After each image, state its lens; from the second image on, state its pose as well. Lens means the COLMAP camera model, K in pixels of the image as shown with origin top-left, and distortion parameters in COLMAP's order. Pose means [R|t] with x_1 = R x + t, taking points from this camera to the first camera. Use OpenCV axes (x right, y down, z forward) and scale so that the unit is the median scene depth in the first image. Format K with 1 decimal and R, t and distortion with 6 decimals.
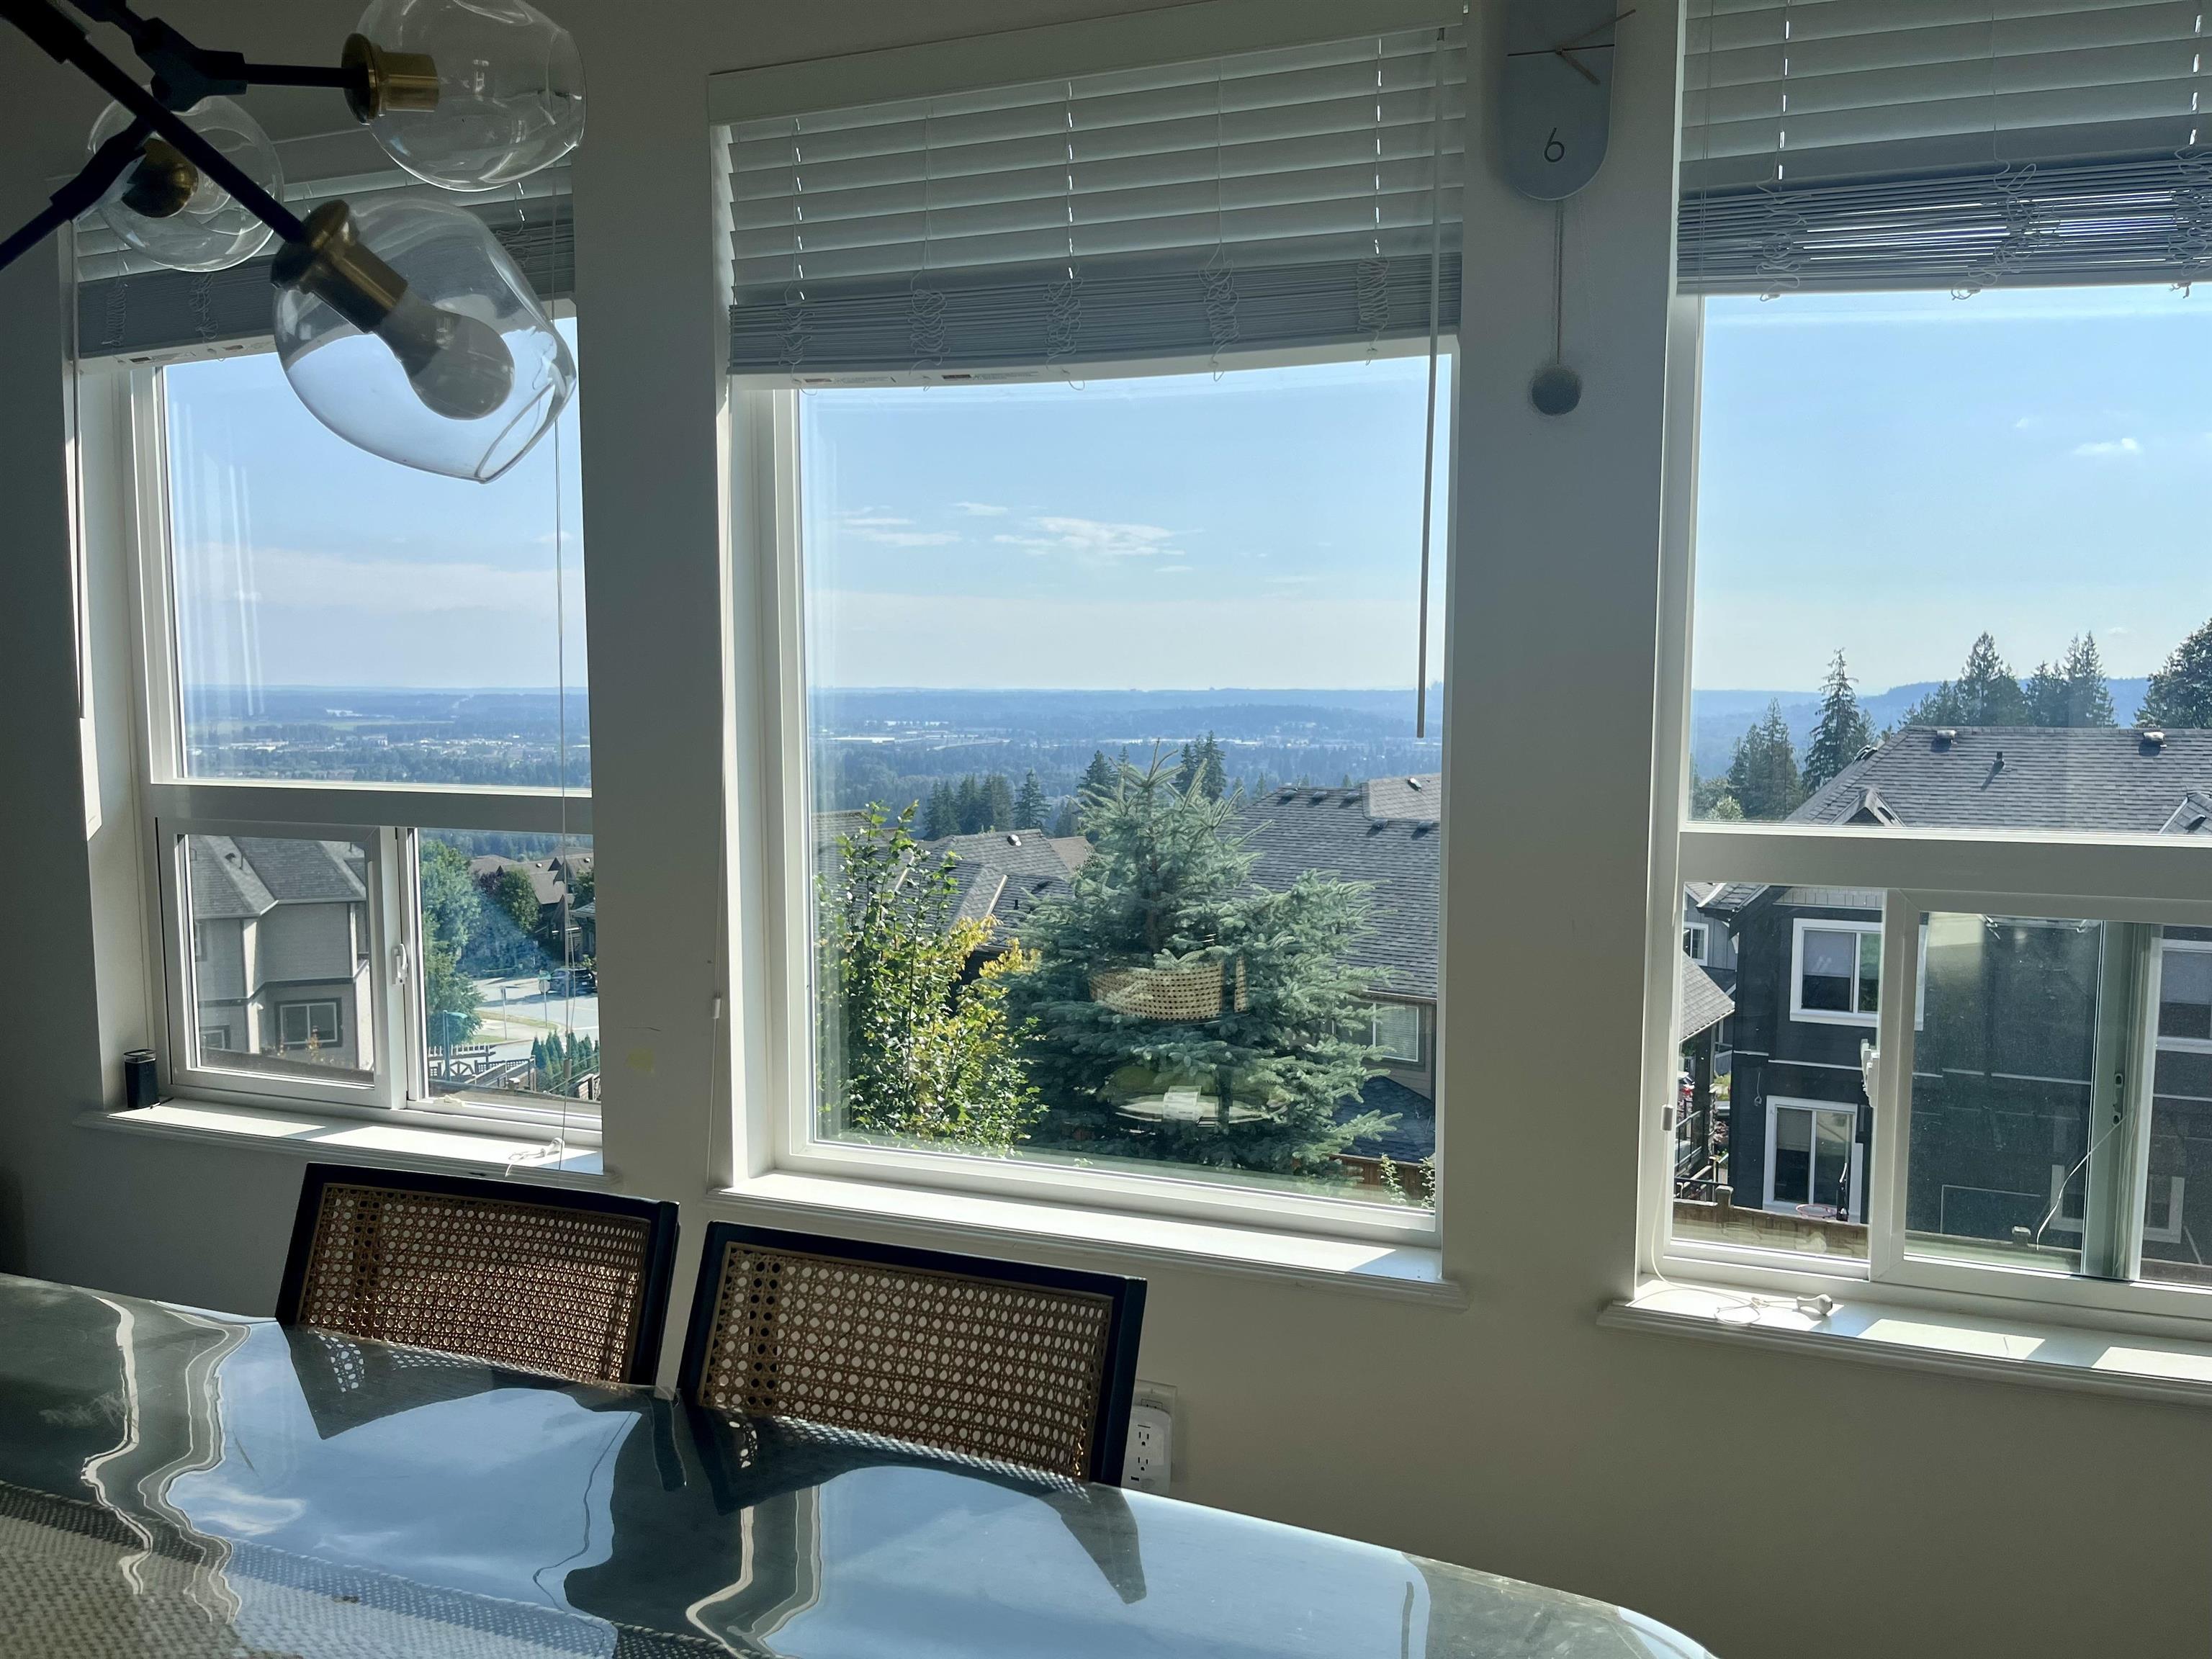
lens RADIAL K [[1667.2, 0, 1115.1], [0, 1667.2, 838.9], [0, 0, 1]] dist [0.048201, -0.071452]
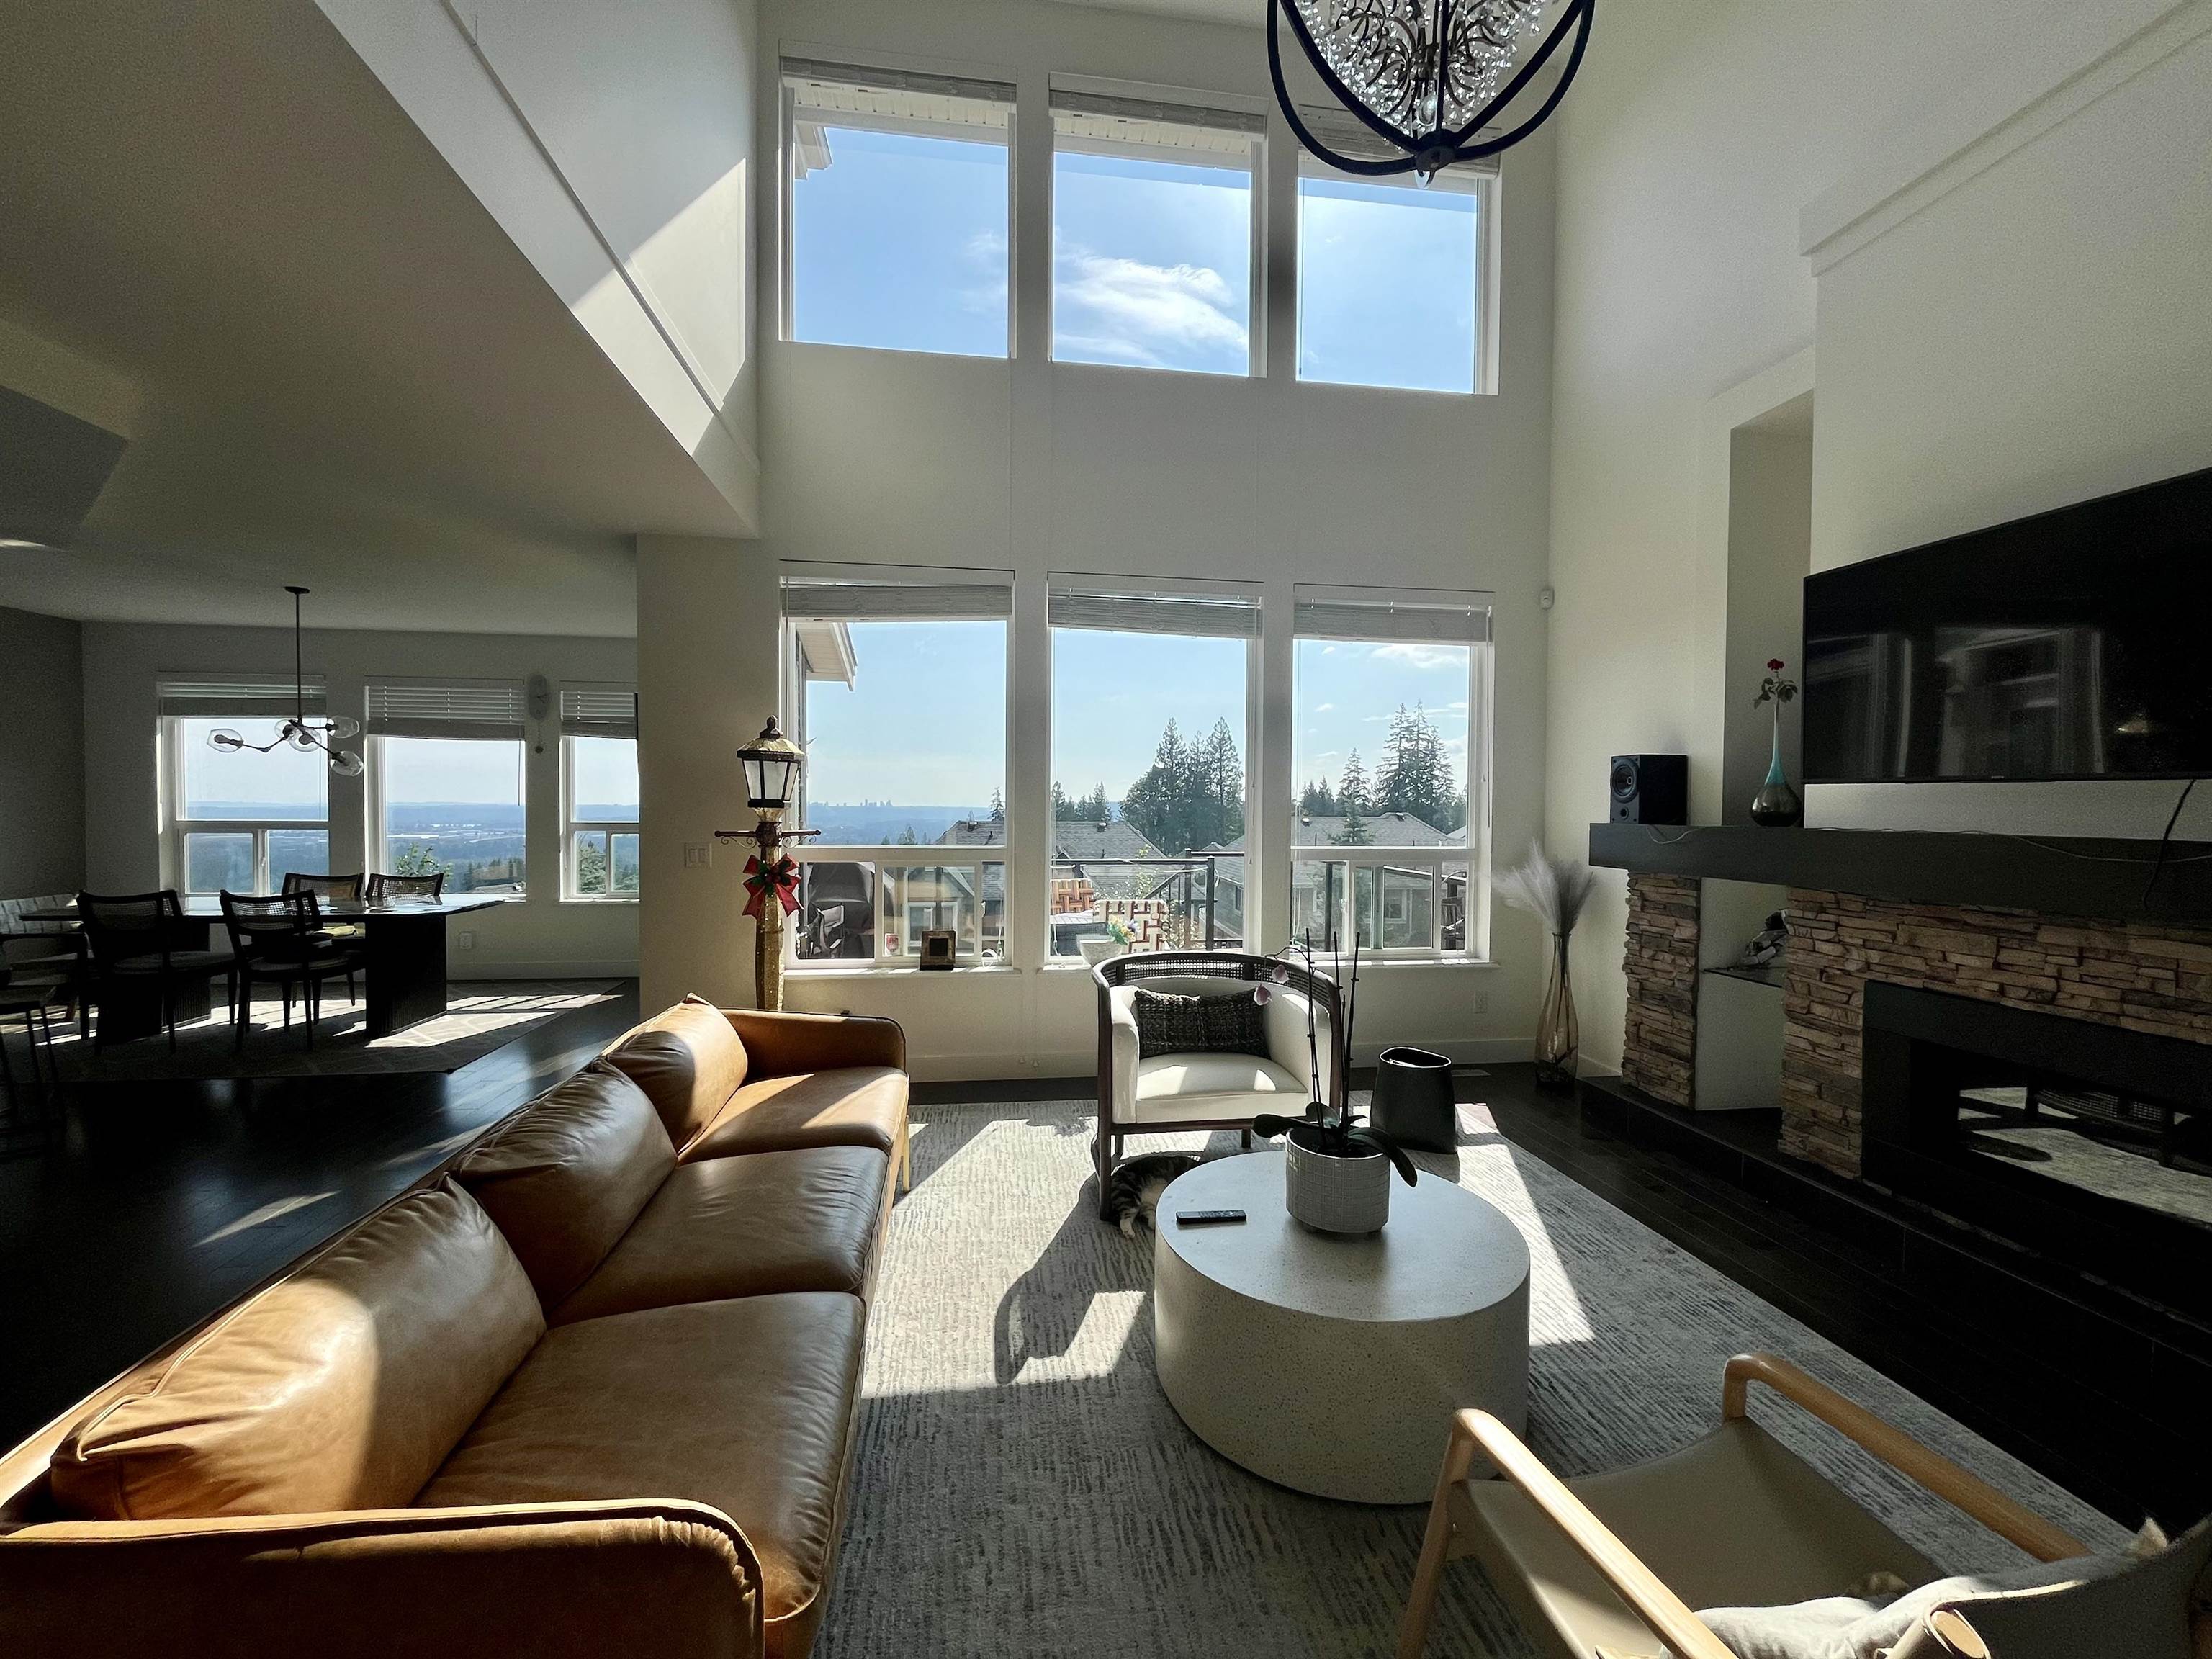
lens RADIAL K [[902.0, 0, 1106.0], [0, 902.0, 829.5], [0, 0, 1]] dist [-0.015419, 0.000004]
pose [[0.873007, -0.005275, 0.487680, 0.323904], [0.036424, 0.997854, -0.054411, 0.188452], [-0.486346, 0.065264, 0.871325, -1.953533]]
